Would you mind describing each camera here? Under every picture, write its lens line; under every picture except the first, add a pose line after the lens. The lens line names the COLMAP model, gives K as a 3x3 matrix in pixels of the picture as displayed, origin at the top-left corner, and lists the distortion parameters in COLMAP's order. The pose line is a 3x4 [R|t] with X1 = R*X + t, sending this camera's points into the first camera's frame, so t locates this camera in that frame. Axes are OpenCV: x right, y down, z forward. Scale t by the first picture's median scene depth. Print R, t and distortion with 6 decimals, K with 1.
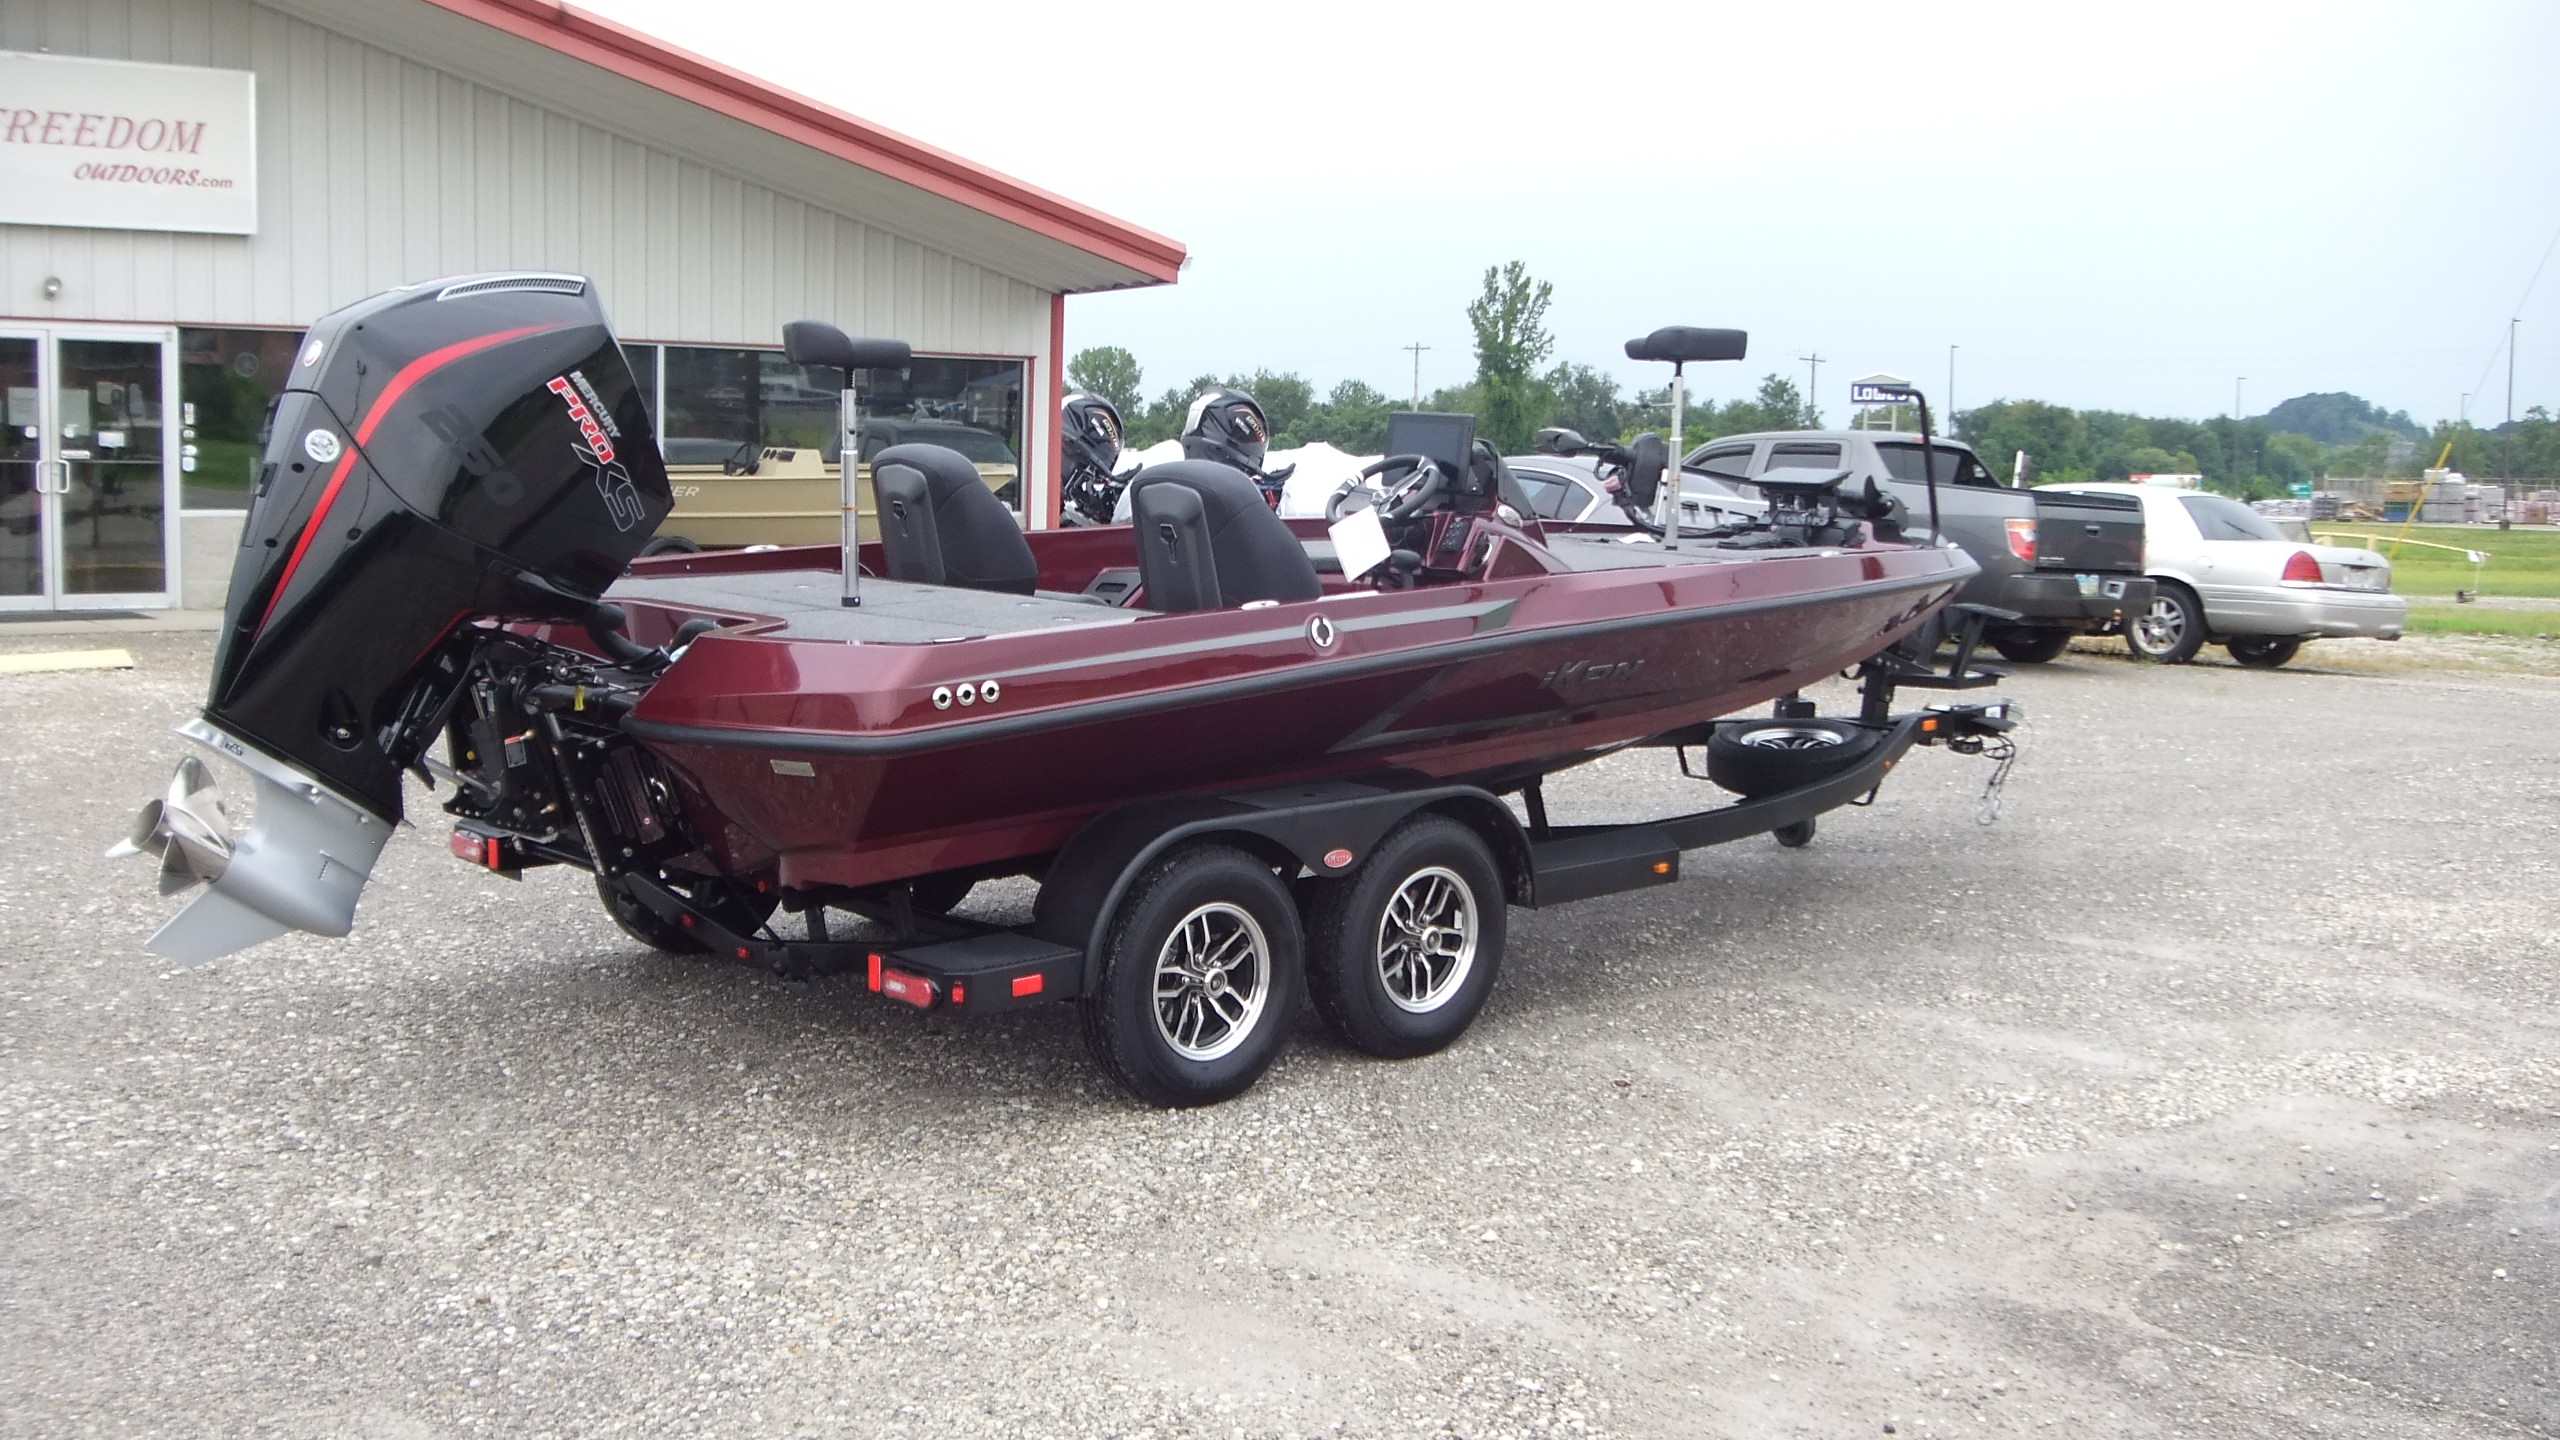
lens RADIAL K [[2623.4, 0, 1287.4], [0, 2623.4, 744.8], [0, 0, 1]] dist [-0.078610, 0.000000]
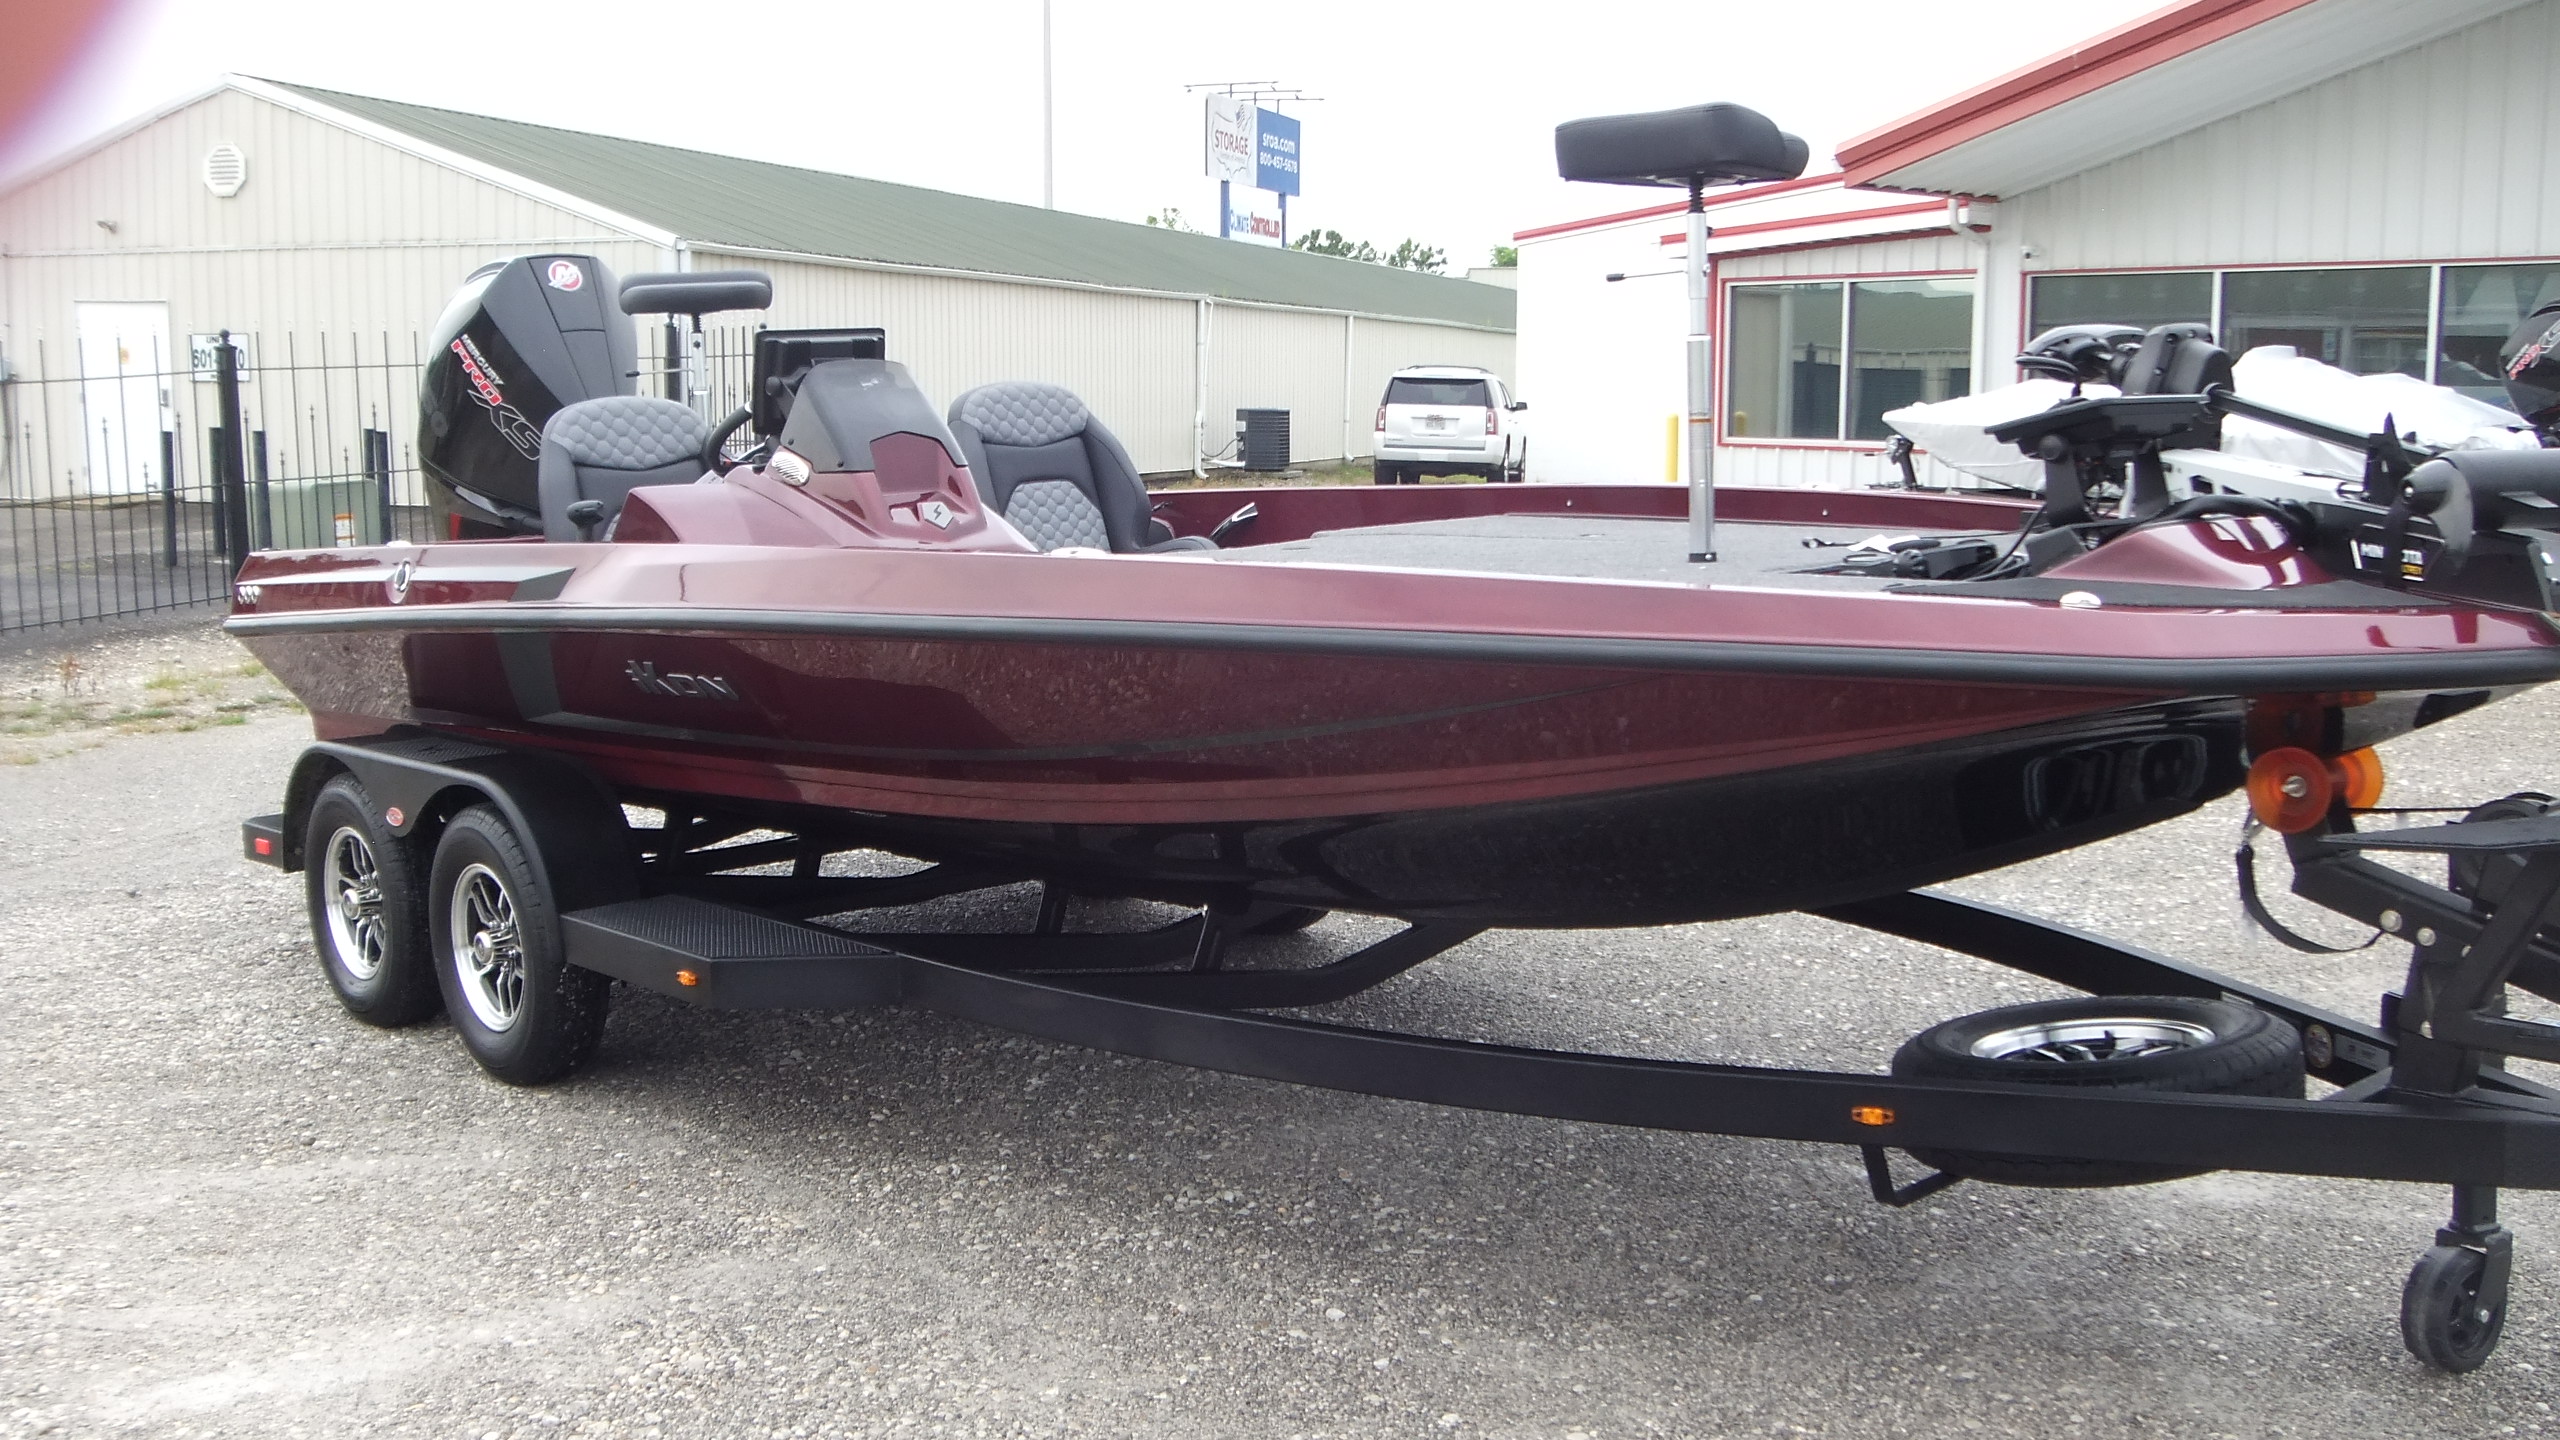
lens RADIAL K [[2623.4, 0, 1279.3], [0, 2623.4, 734.9], [0, 0, 1]] dist [-0.078610, 0.000000]
pose [[-0.037559, 0.116351, -0.992498, 0.888931], [-0.108215, 0.986884, 0.119788, -0.126379], [0.993418, 0.111902, -0.024476, 1.265902]]
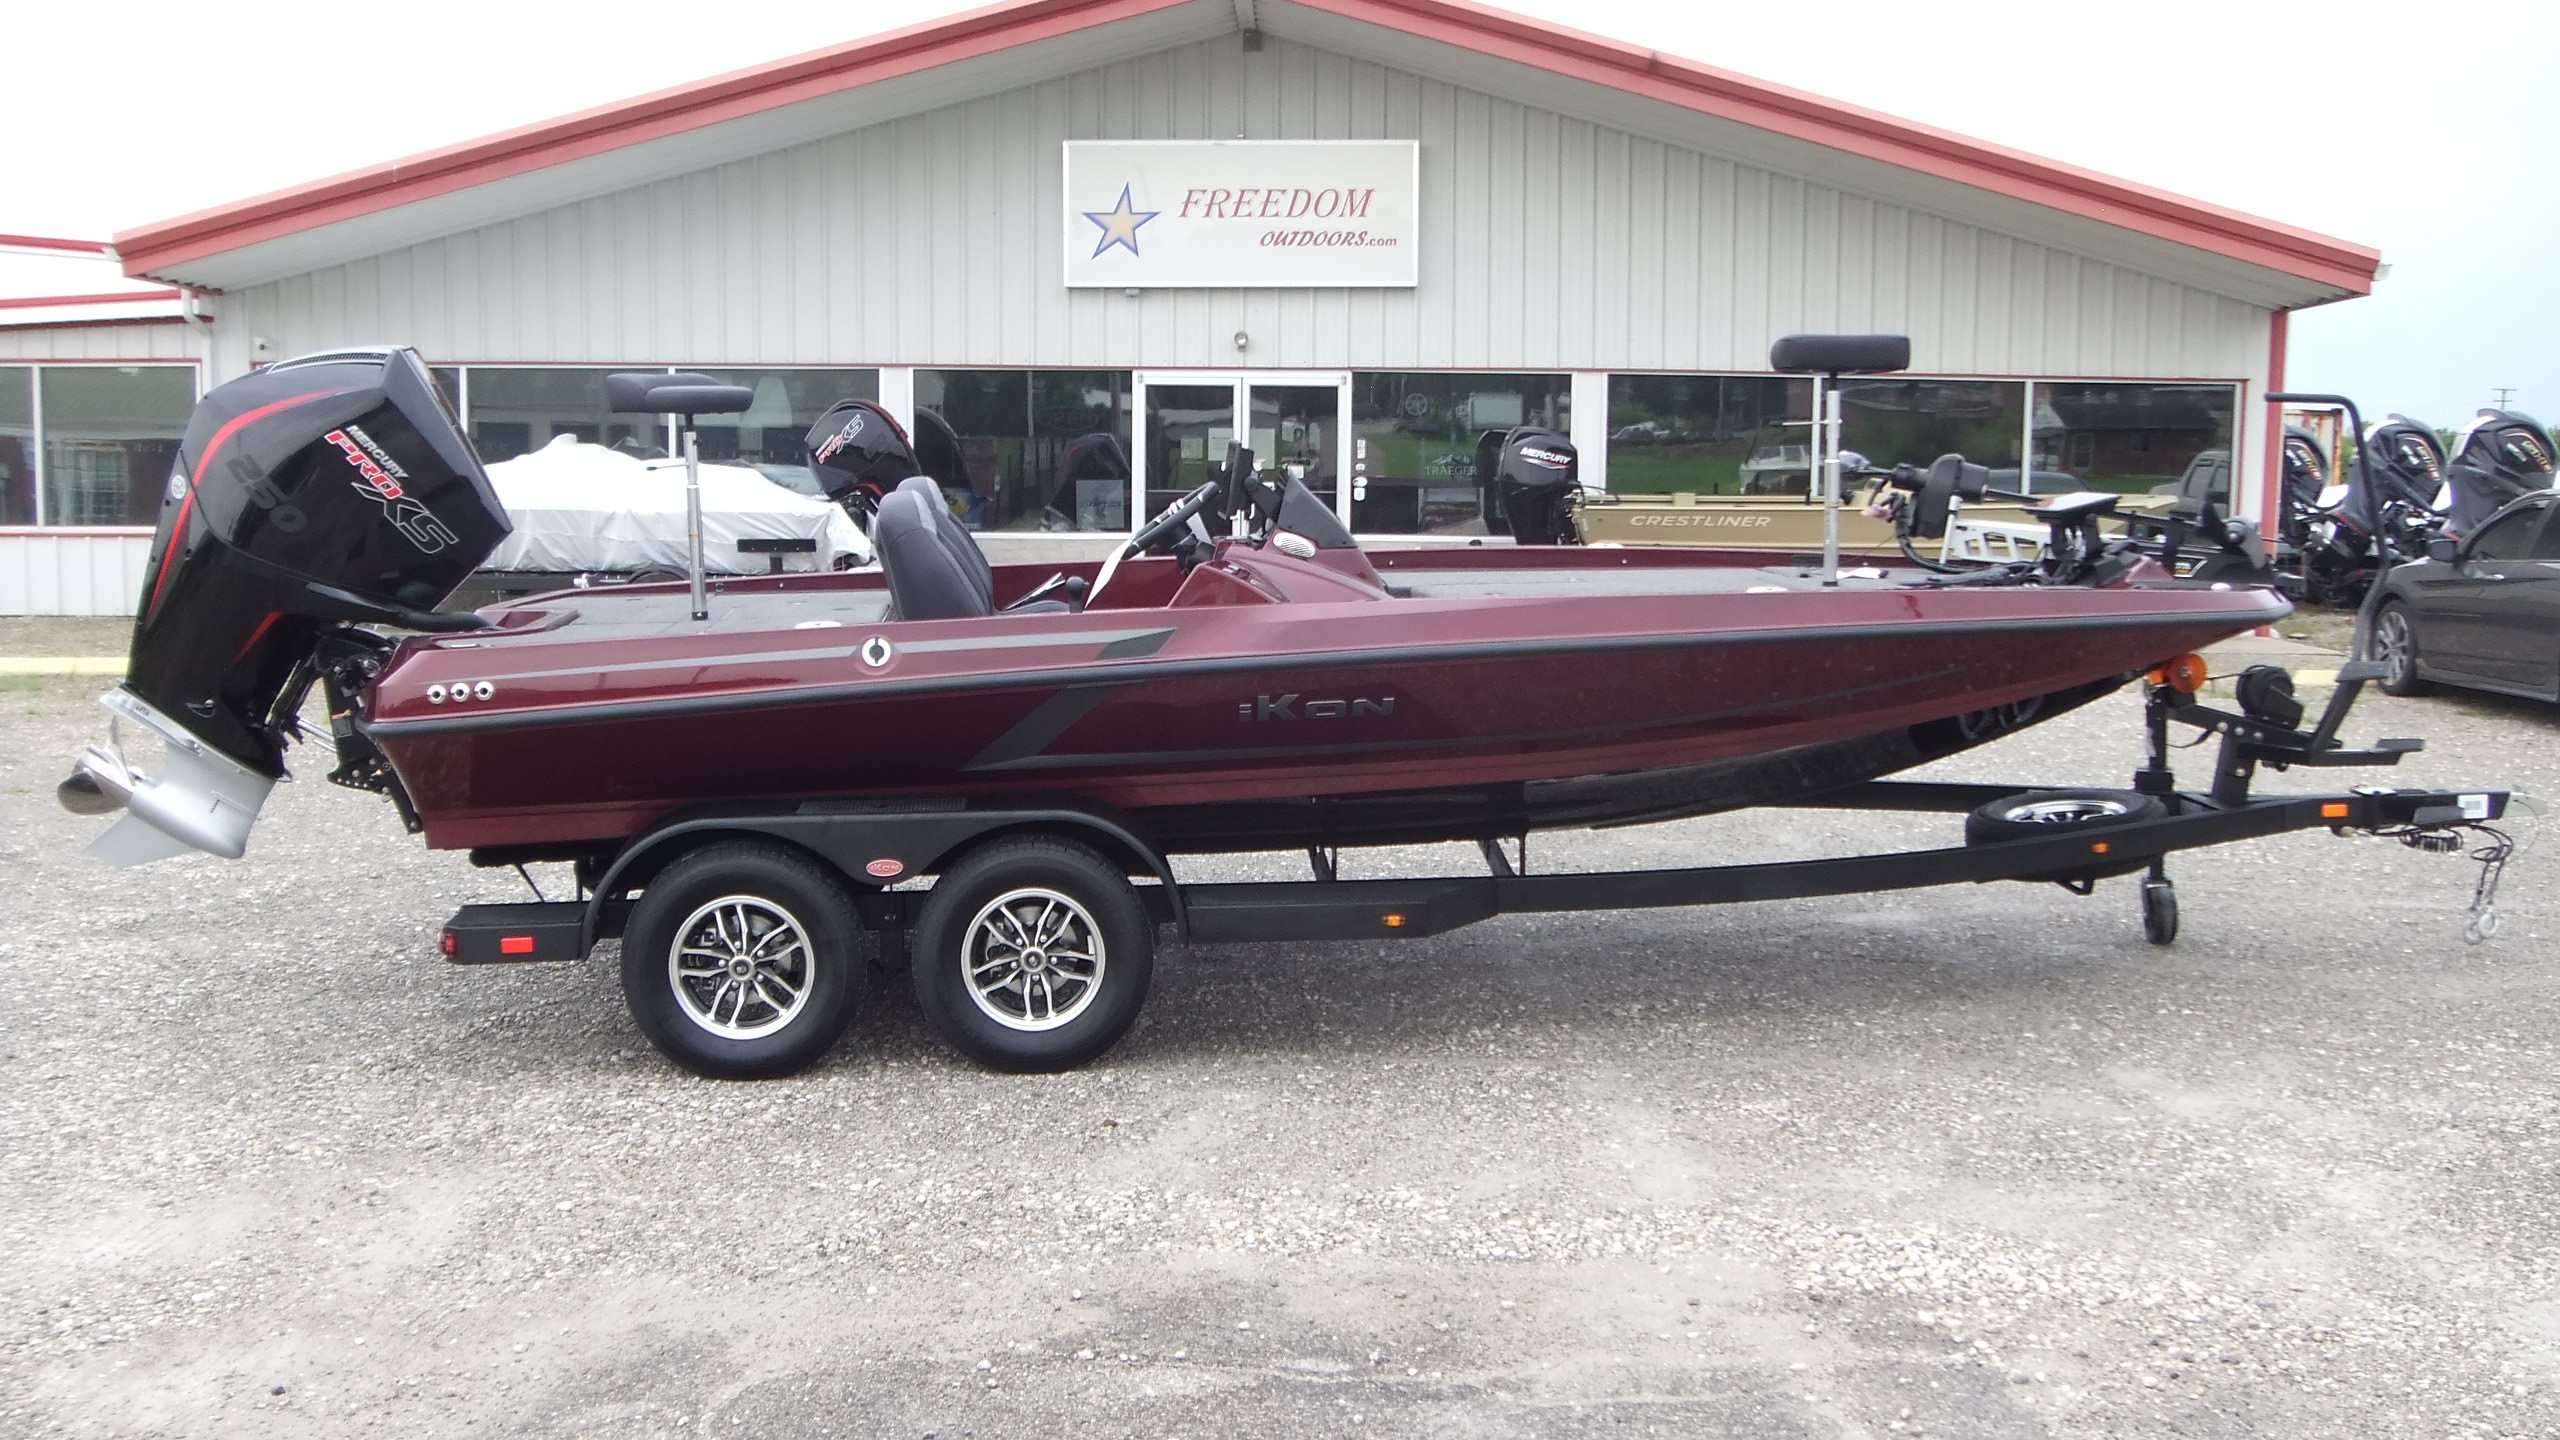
lens RADIAL K [[2623.4, 0, 1286.6], [0, 2623.4, 734.1], [0, 0, 1]] dist [-0.078610, 0.000000]
pose [[0.786941, 0.050703, -0.614942, 0.750146], [-0.060385, 0.998163, 0.005026, -0.024176], [0.614067, 0.033178, 0.788556, 0.252509]]
